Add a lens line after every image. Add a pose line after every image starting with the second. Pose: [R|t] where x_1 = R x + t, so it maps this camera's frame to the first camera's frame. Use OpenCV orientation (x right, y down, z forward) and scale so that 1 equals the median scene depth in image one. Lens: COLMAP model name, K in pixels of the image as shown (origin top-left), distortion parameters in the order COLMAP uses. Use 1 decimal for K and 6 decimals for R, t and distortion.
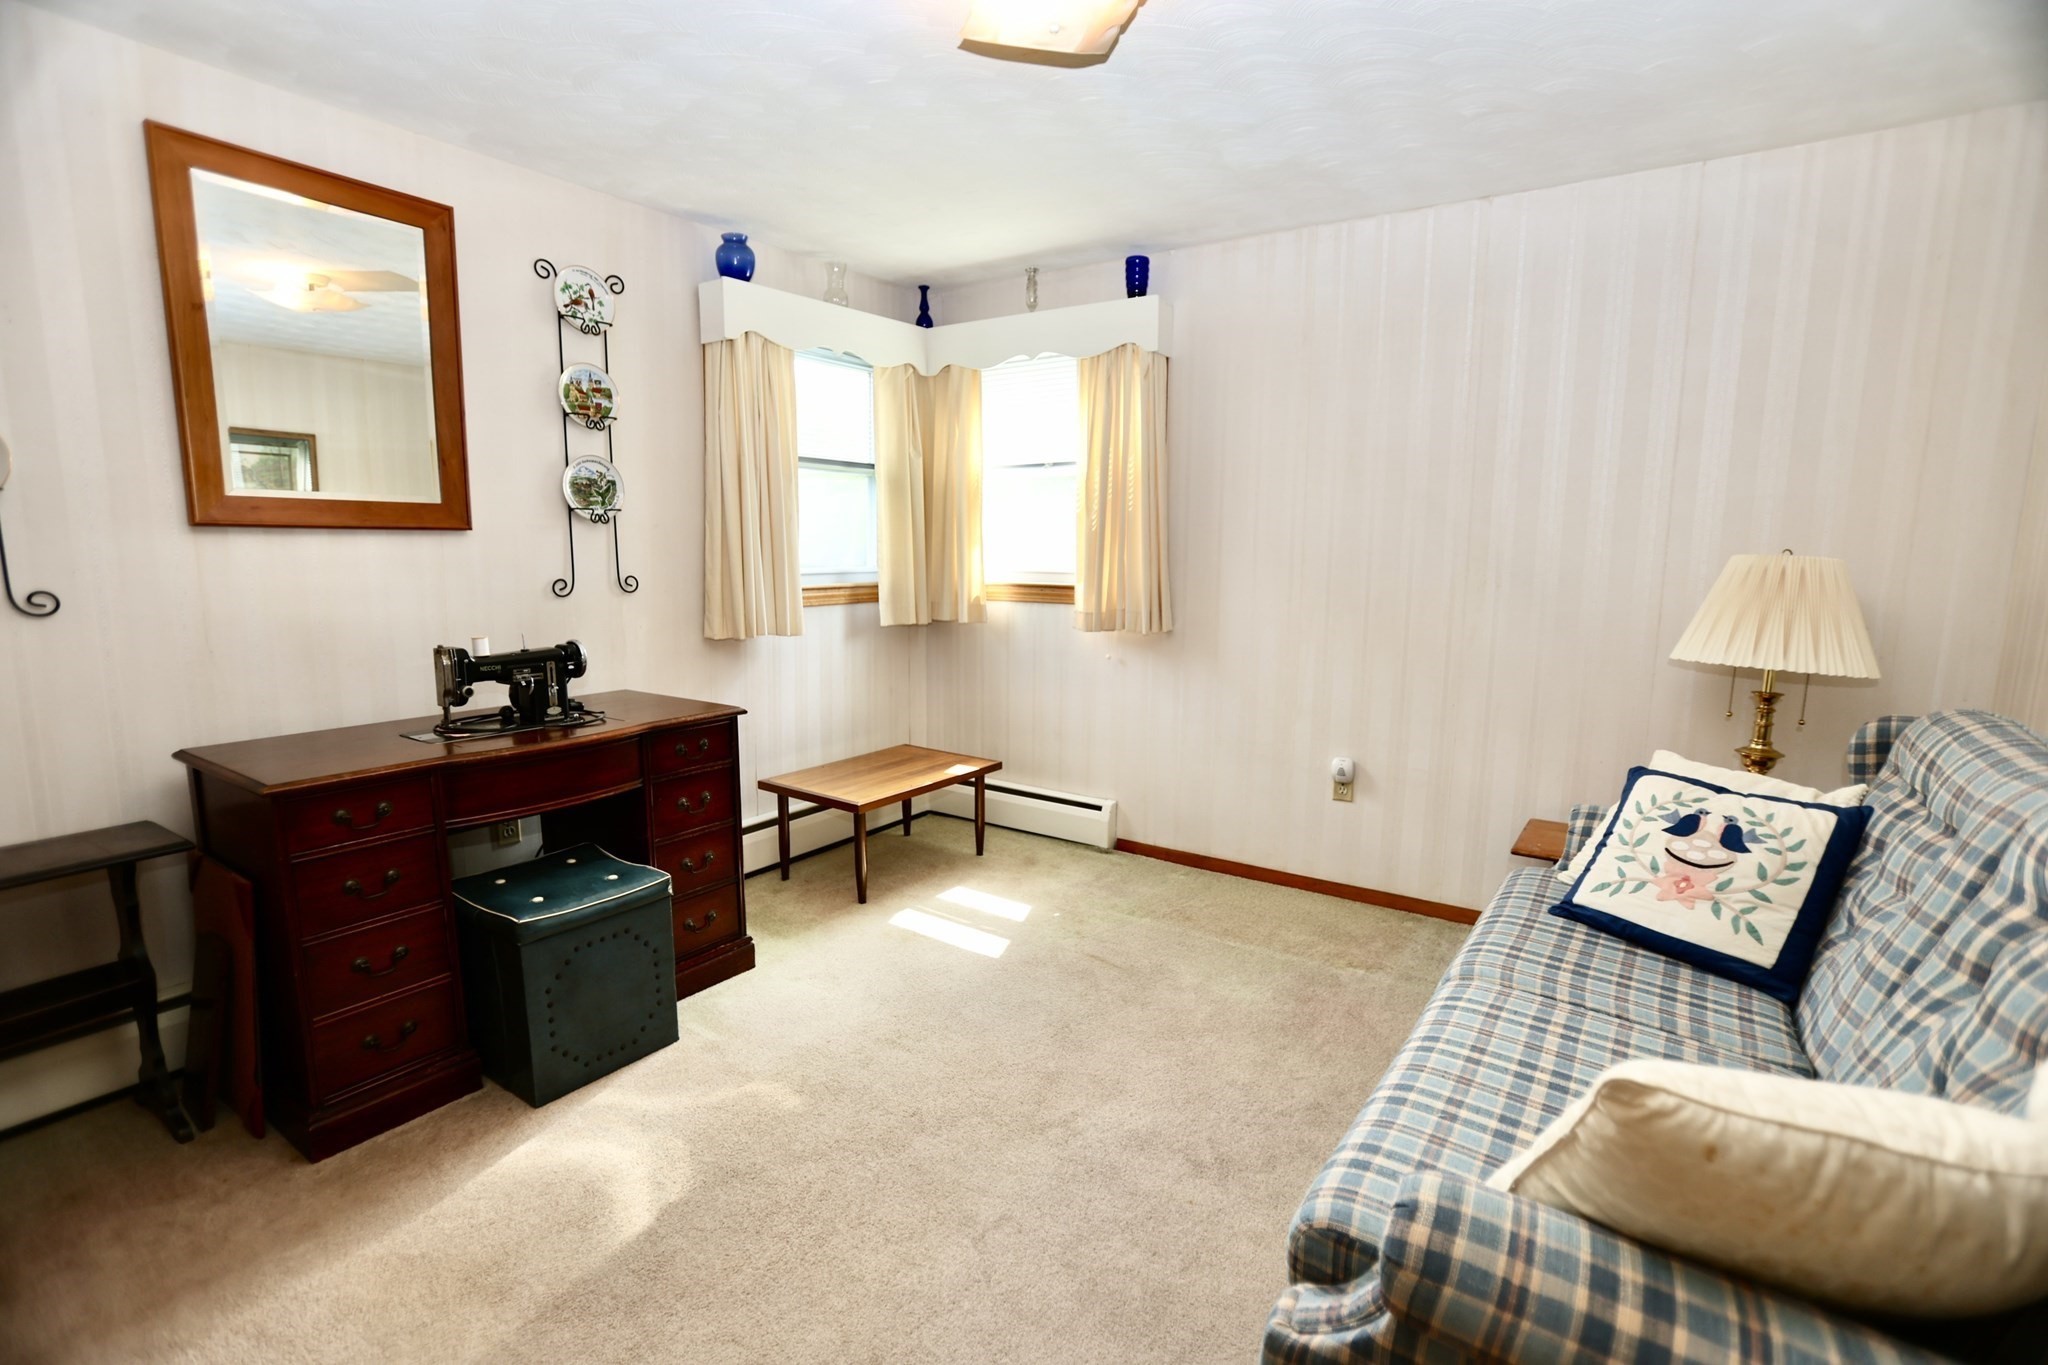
lens RADIAL K [[935.3, 0, 993.5], [0, 935.3, 689.9], [0, 0, 1]] dist [-0.050840, 0.014351]
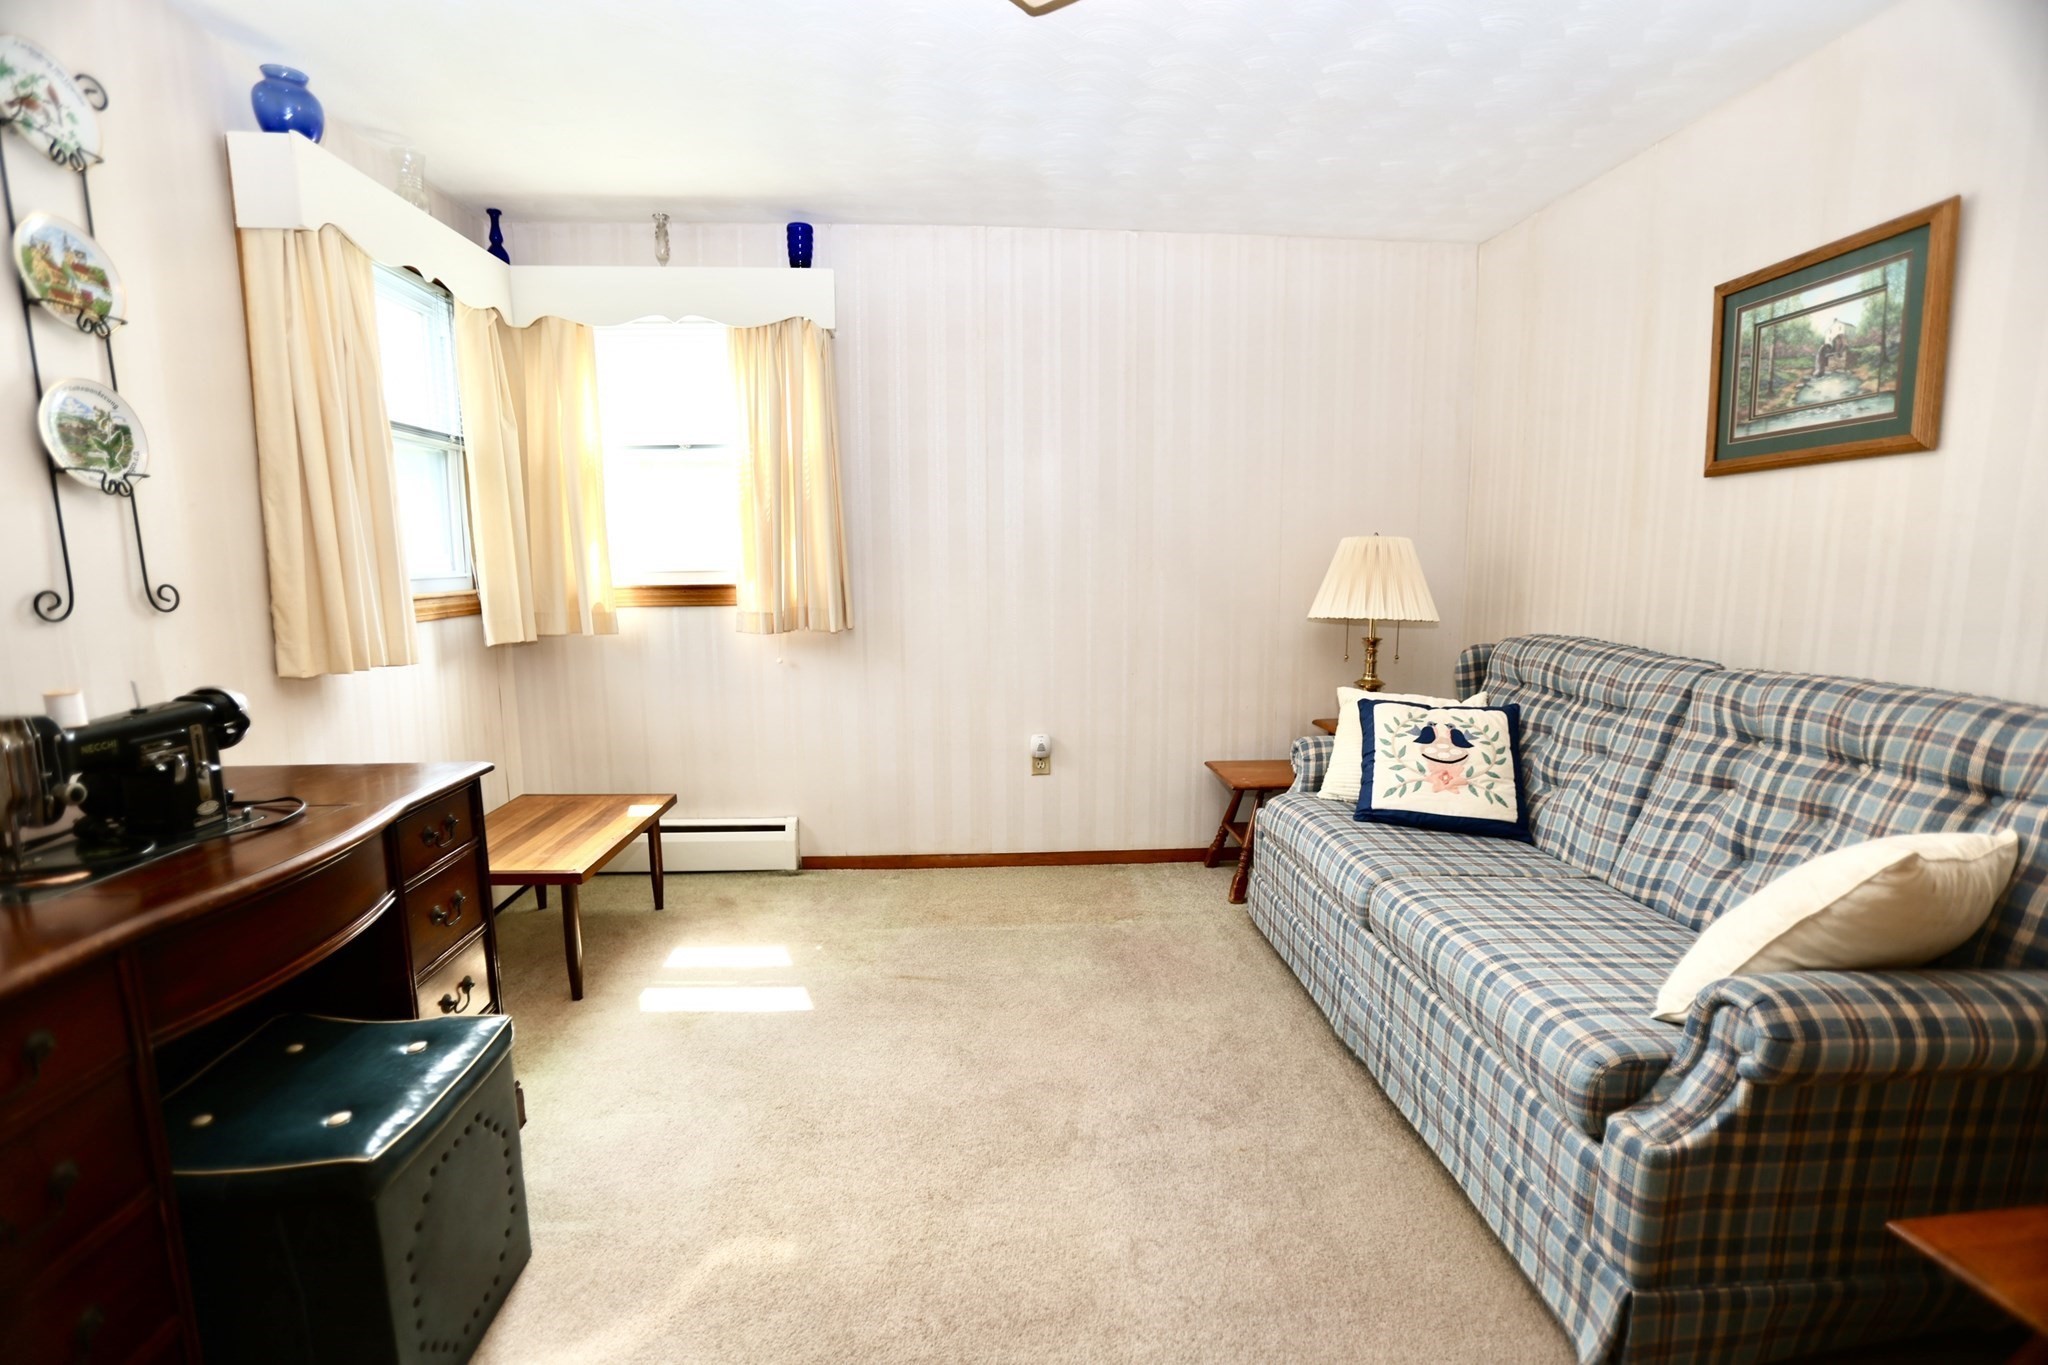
lens RADIAL K [[935.3, 0, 1071.1], [0, 935.3, 692.6], [0, 0, 1]] dist [-0.050840, 0.014351]
pose [[0.770360, -0.102347, 0.629341, -0.327988], [0.103757, 0.993999, 0.034643, -0.010717], [-0.629110, 0.038612, 0.776357, 0.171165]]
